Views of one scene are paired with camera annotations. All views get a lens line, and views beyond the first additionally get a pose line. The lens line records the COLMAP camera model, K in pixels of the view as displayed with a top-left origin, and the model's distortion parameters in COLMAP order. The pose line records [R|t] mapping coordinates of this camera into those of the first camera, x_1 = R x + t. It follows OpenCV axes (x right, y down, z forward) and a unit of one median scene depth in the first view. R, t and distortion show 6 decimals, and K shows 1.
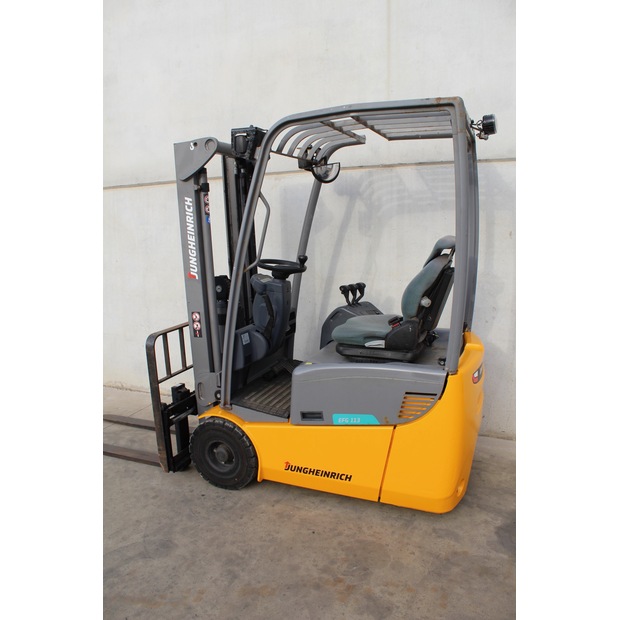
lens RADIAL K [[511.4, 0, 308.7], [0, 511.4, 315.0], [0, 0, 1]] dist [-0.150191, 0.122858]
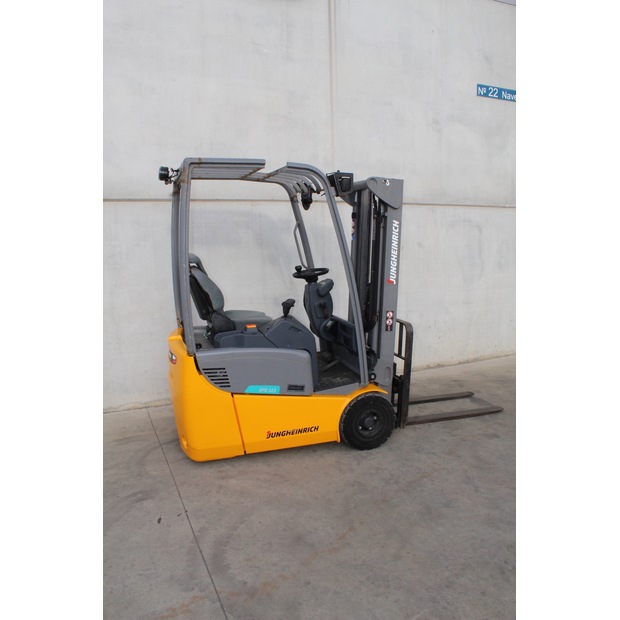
lens RADIAL K [[511.4, 0, 311.3], [0, 511.4, 313.3], [0, 0, 1]] dist [-0.150191, 0.122858]
pose [[0.678750, -0.094940, 0.728207, -1.144046], [0.120651, 0.992550, 0.016947, -0.009409], [-0.724391, 0.076356, 0.685148, 0.074625]]
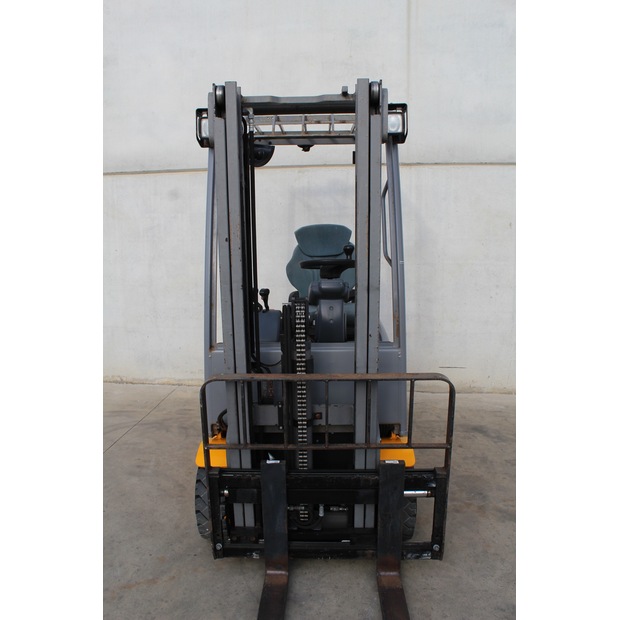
lens RADIAL K [[511.4, 0, 308.1], [0, 511.4, 318.8], [0, 0, 1]] dist [-0.150191, 0.122858]
pose [[0.960798, -0.039569, 0.274411, -0.447682], [0.036189, 0.999194, 0.017374, 0.031210], [-0.274877, -0.006762, 0.961456, -0.045982]]
